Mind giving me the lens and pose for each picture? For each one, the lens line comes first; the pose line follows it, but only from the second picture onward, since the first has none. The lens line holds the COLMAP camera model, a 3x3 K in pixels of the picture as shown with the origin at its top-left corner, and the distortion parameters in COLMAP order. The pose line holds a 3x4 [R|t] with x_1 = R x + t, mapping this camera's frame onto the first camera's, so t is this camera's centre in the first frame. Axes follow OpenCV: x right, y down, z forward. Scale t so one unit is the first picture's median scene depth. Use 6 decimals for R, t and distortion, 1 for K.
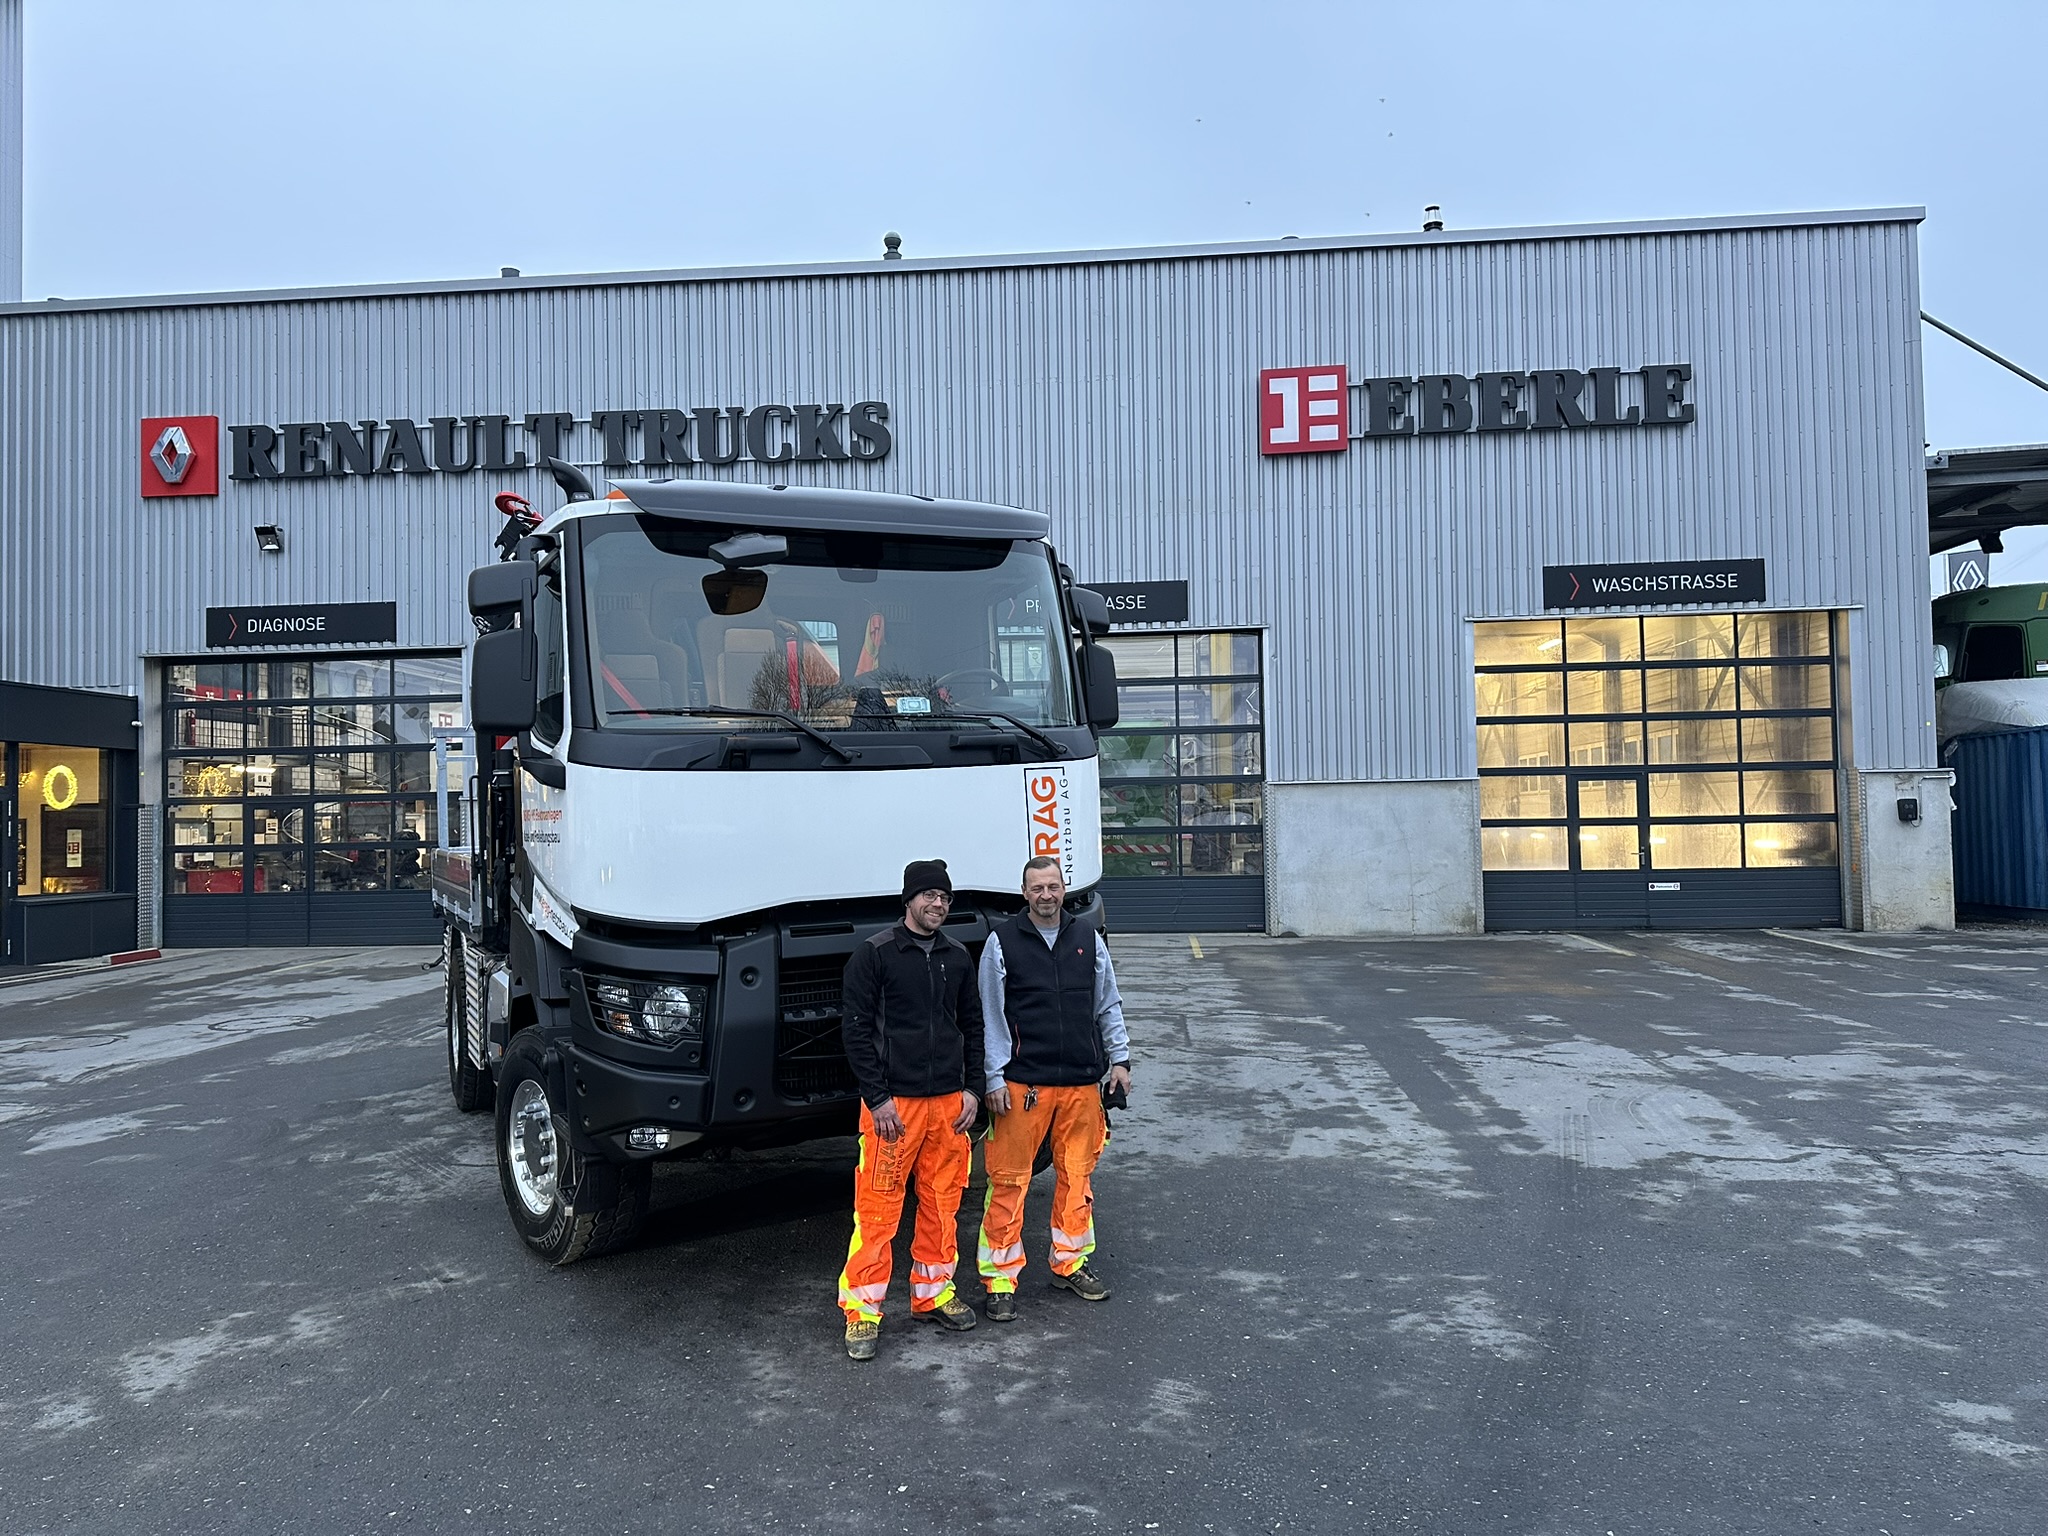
lens RADIAL K [[1433.6, 0, 1106.9], [0, 1433.6, 776.2], [0, 0, 1]] dist [0.037776, -0.040584]
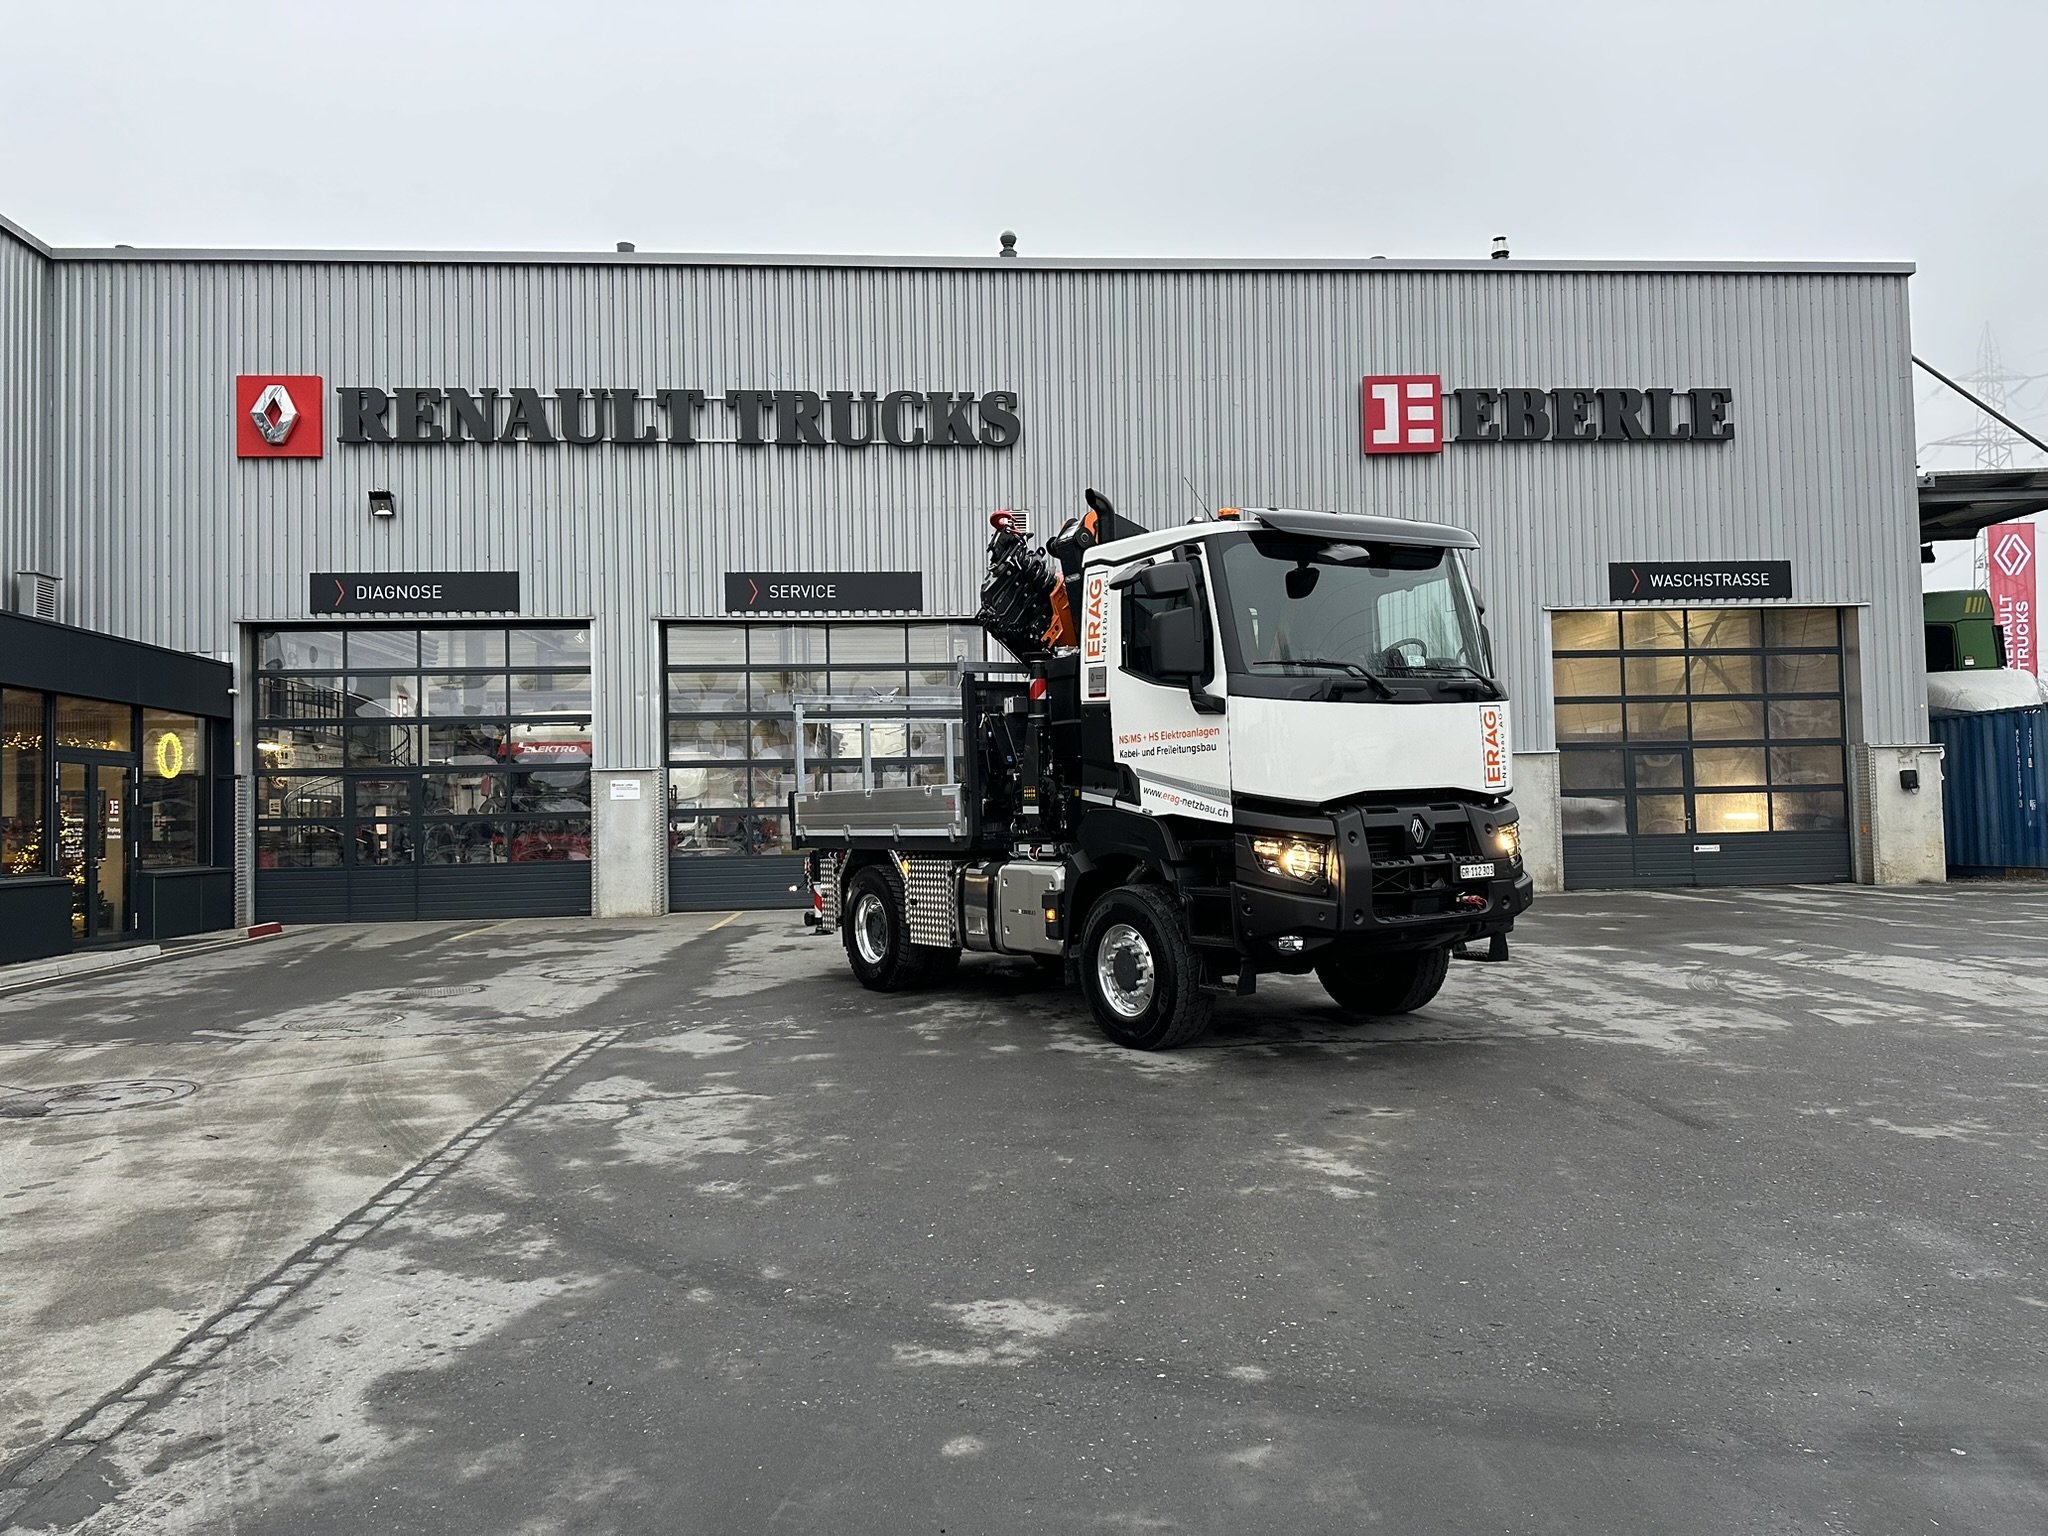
lens RADIAL K [[1433.6, 0, 1036.4], [0, 1433.6, 769.4], [0, 0, 1]] dist [0.037776, -0.040584]
pose [[0.987550, 0.002146, 0.157294, -0.300124], [-0.000367, 0.999936, -0.011338, 0.026748], [-0.157308, 0.011139, 0.987487, -0.033921]]
